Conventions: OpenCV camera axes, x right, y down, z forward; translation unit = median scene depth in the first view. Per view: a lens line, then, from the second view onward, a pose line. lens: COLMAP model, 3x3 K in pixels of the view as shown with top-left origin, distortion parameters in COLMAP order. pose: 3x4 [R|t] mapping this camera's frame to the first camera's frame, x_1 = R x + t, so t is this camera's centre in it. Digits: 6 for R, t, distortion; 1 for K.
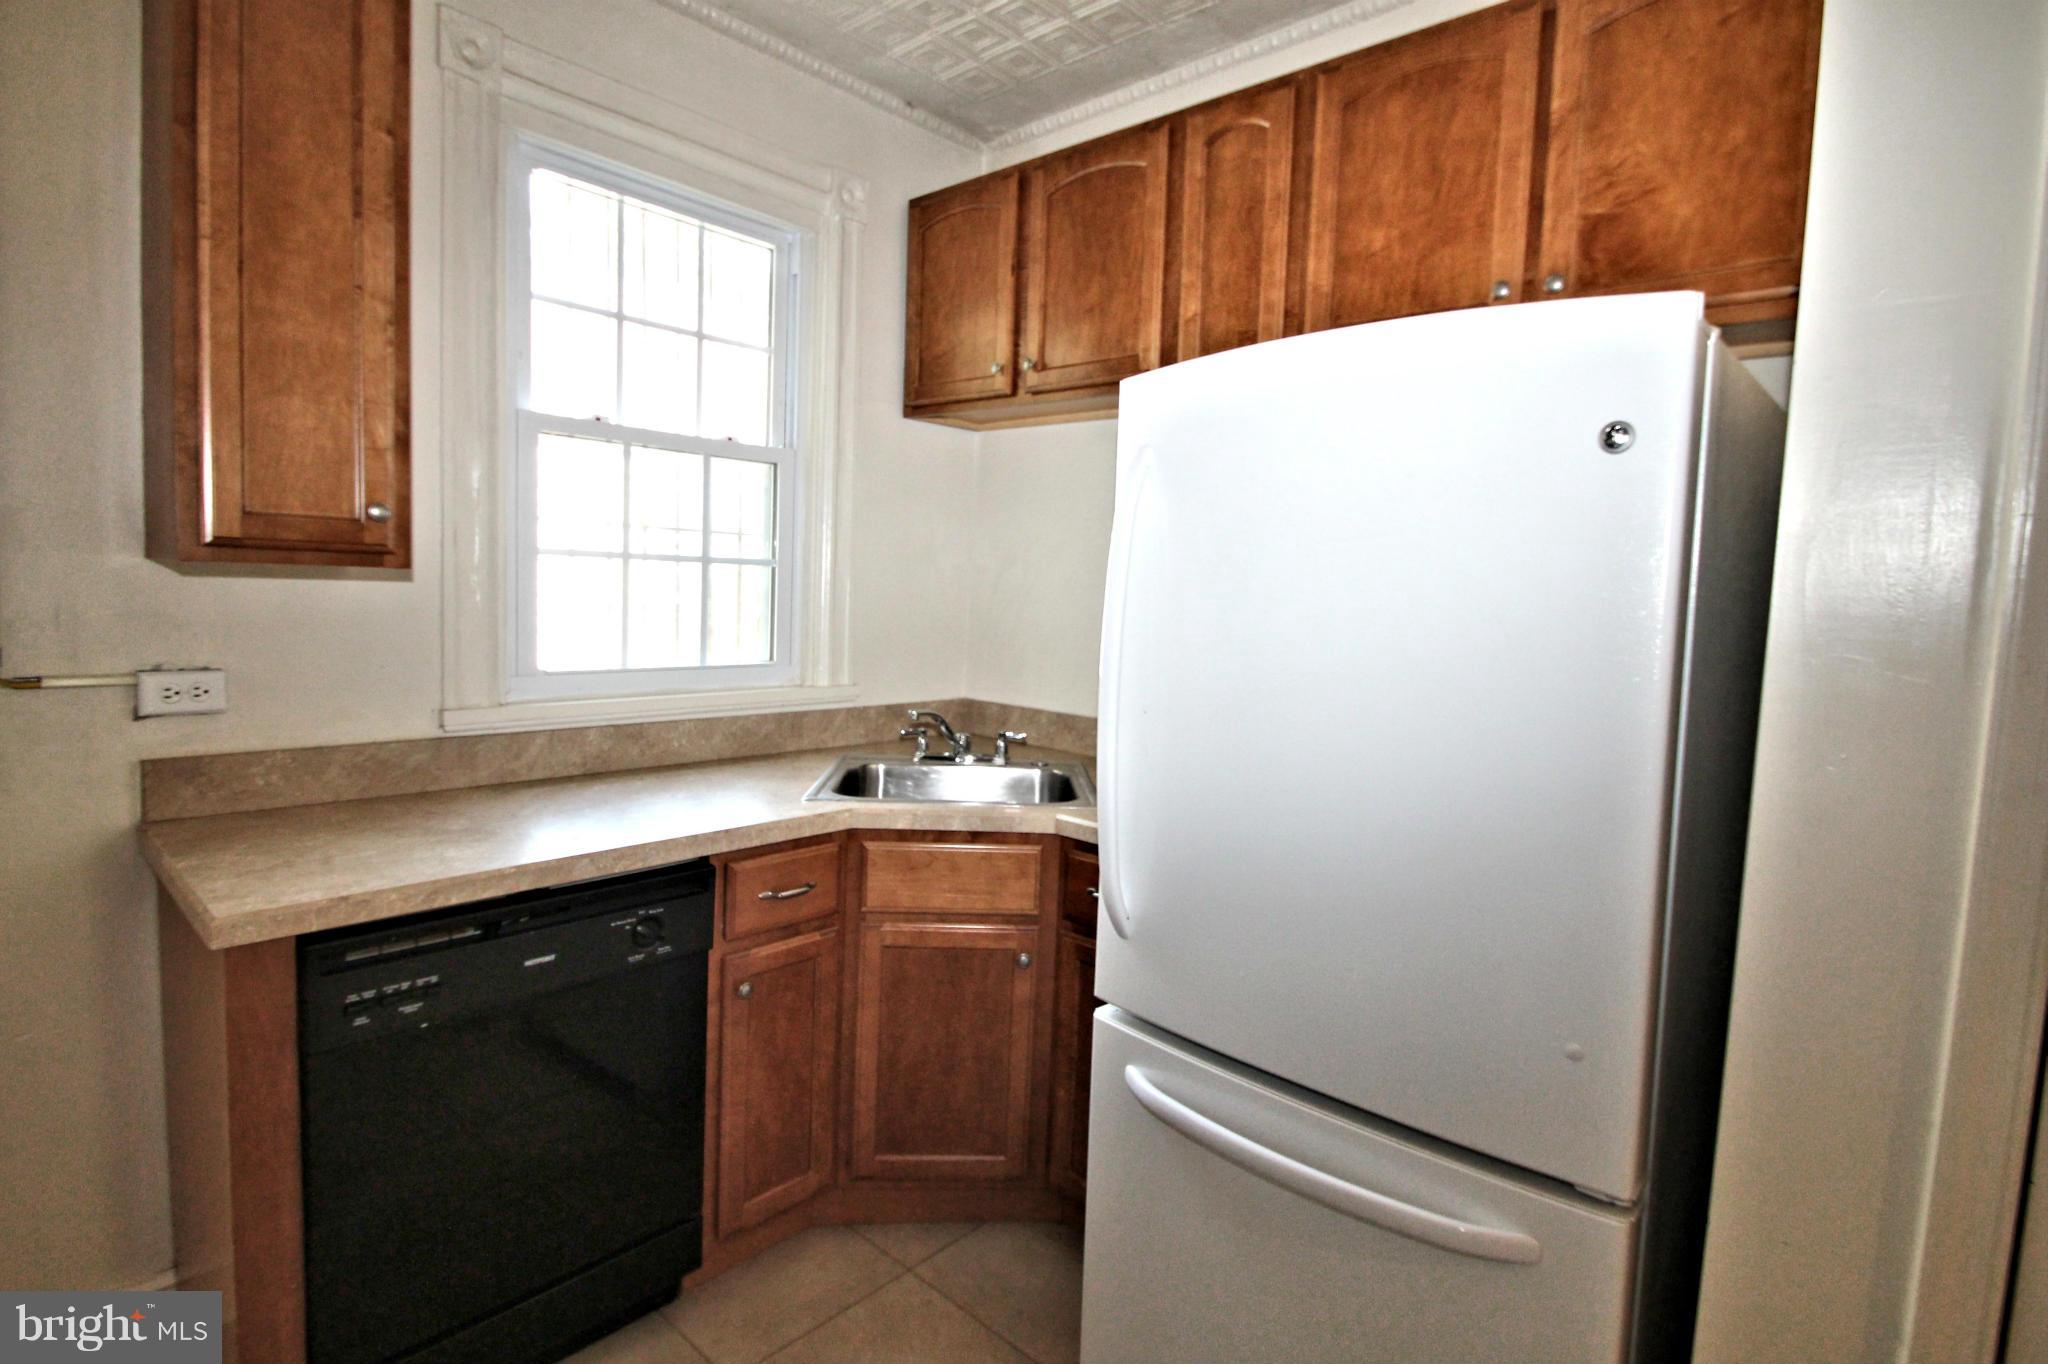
lens RADIAL K [[1008.3, 0, 1052.7], [0, 1008.3, 661.8], [0, 0, 1]] dist [0.000956, -0.014149]
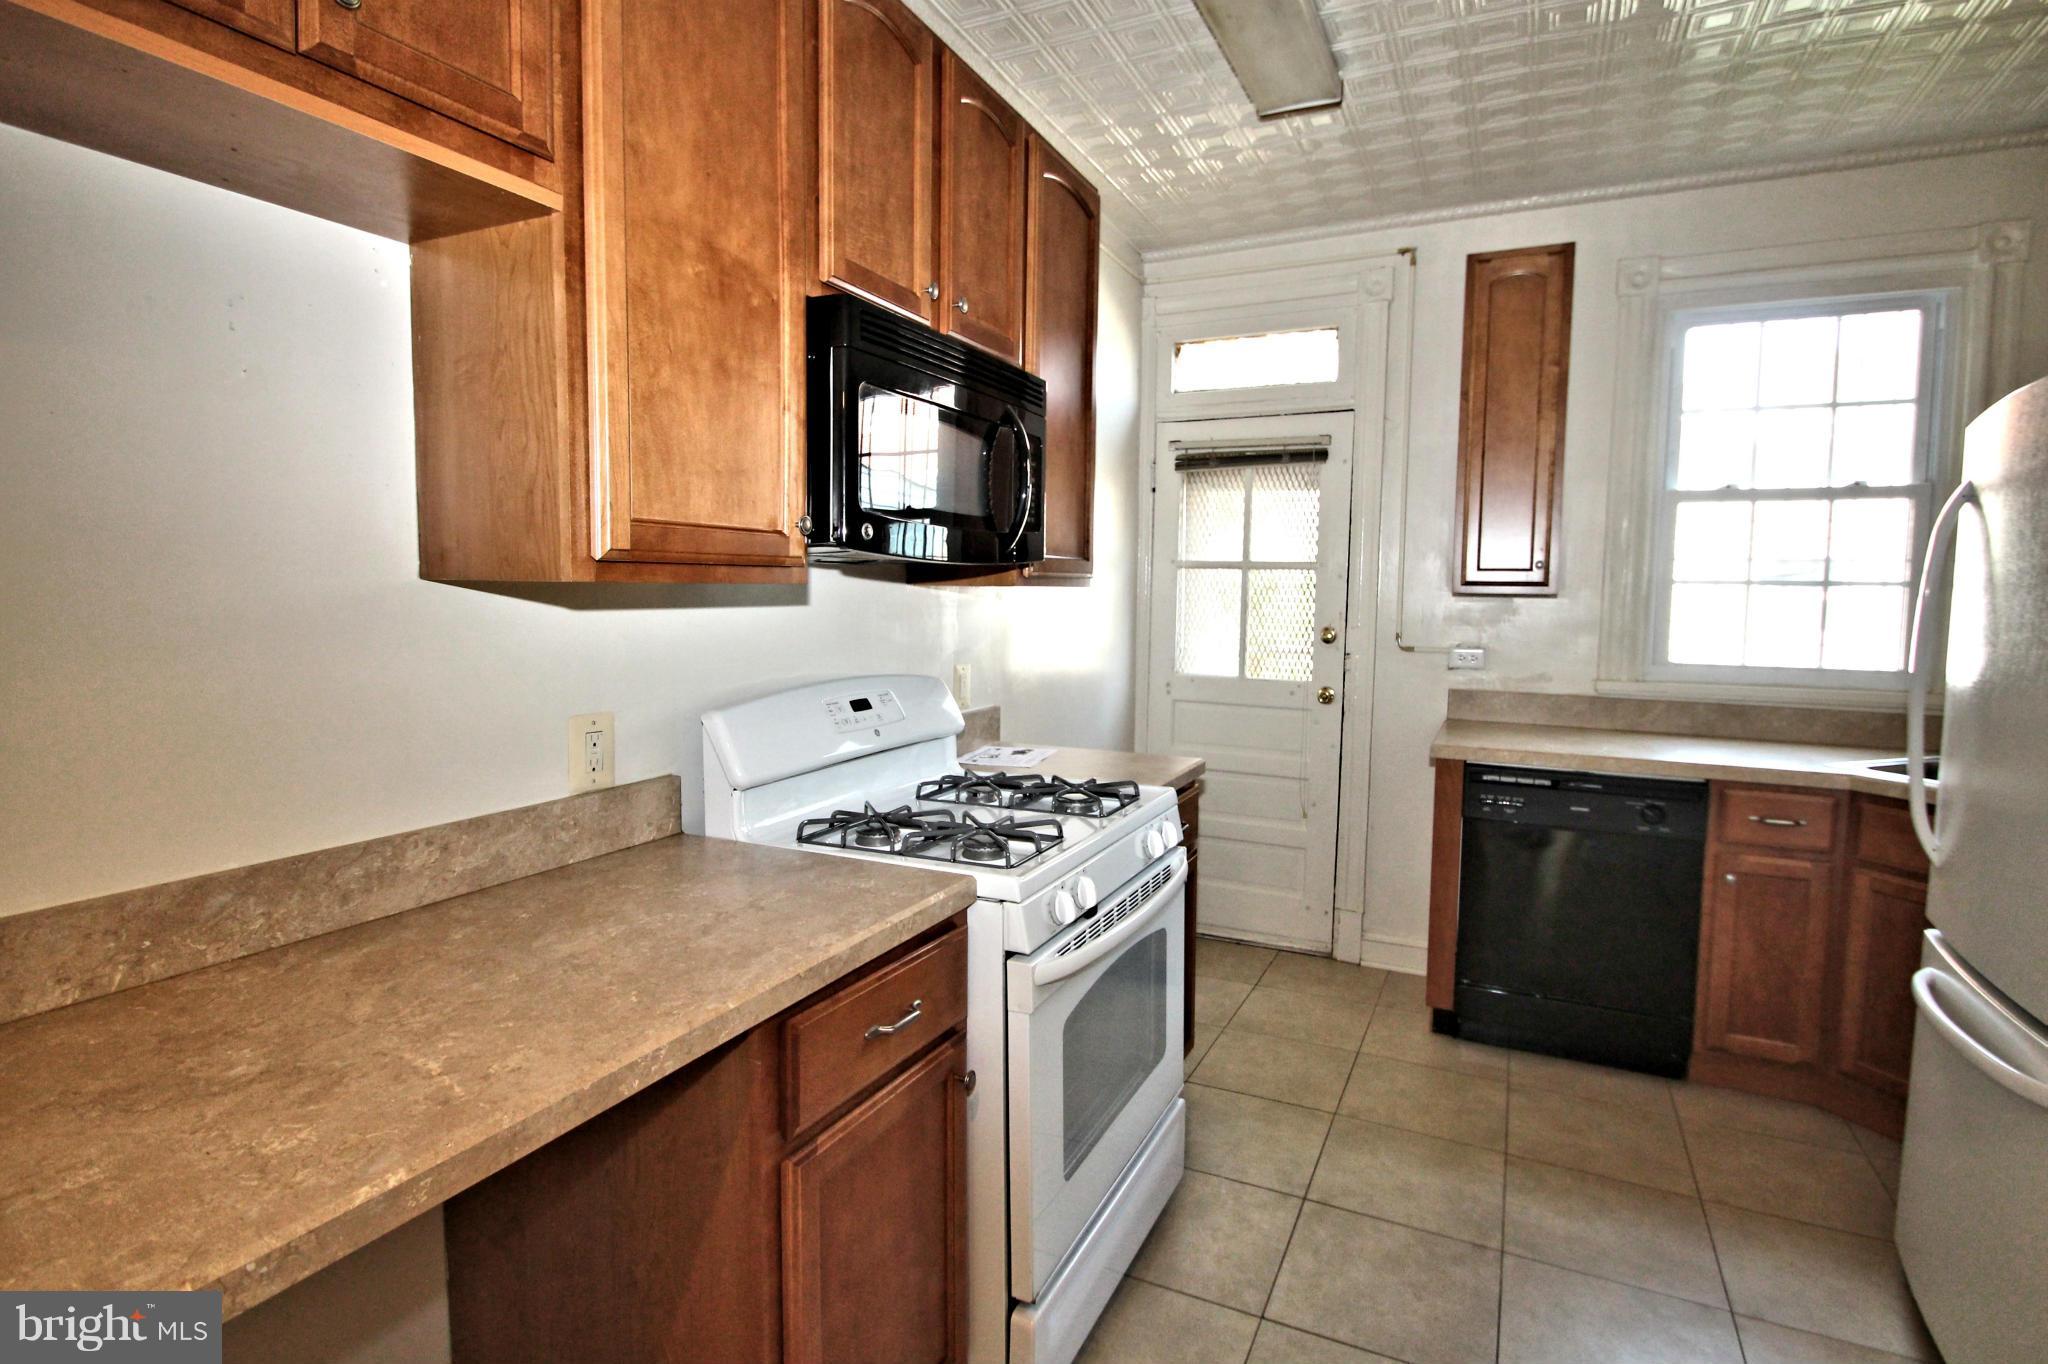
lens RADIAL K [[1008.3, 0, 1052.7], [0, 1008.3, 661.8], [0, 0, 1]] dist [0.000956, -0.014149]
pose [[0.265514, 0.030837, -0.963614, 0.791276], [-0.071756, 0.997348, 0.012145, 0.065536], [0.961433, 0.065921, 0.267023, -0.327914]]
